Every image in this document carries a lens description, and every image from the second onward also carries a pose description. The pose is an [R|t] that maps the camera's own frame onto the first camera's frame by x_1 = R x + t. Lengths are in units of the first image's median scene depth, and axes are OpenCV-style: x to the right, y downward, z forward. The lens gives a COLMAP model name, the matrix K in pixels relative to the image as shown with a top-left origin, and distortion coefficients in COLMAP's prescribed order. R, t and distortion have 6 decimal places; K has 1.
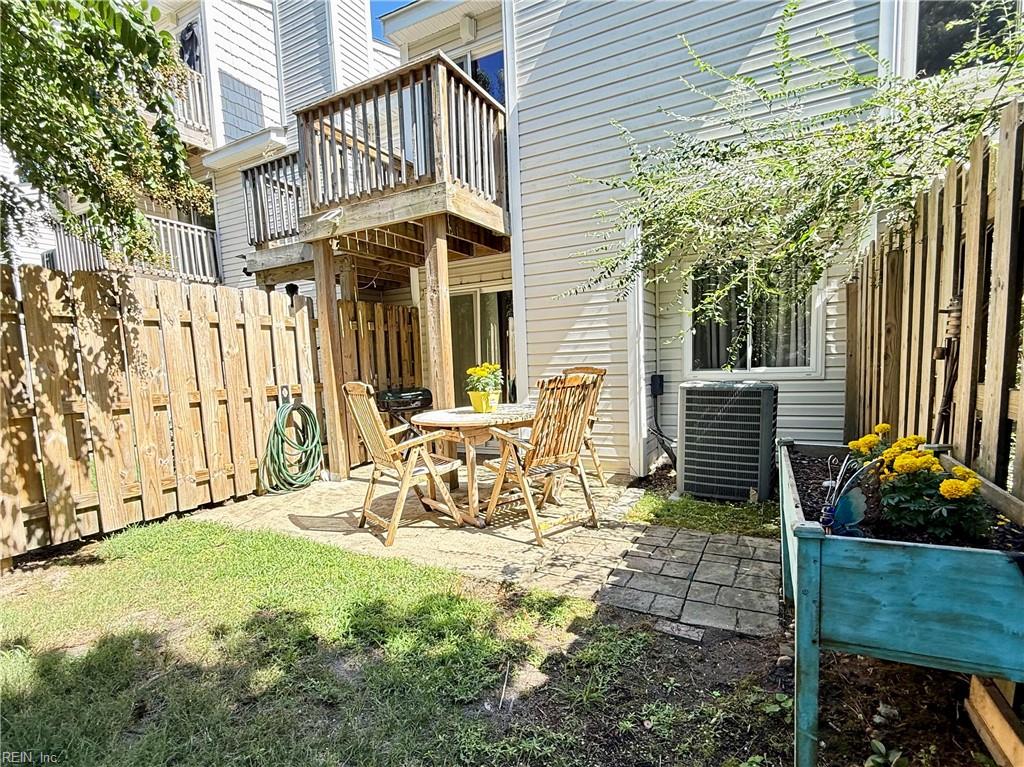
lens RADIAL K [[407.9, 0, 512.0], [0, 407.9, 383.5], [0, 0, 1]] dist [-0.001403, -0.000100]
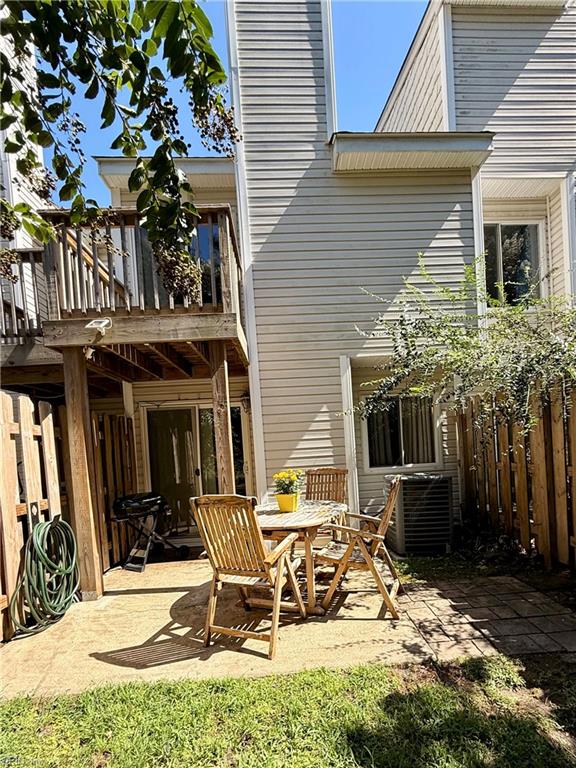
lens RADIAL K [[299.3, 0, 290.1], [0, 299.3, 454.2], [0, 0, 1]] dist [-0.000265, -0.000042]
pose [[0.898917, -0.016910, 0.437793, -0.339133], [0.050739, 0.996549, -0.065688, -0.027124], [-0.435172, 0.081261, 0.896673, 0.171371]]
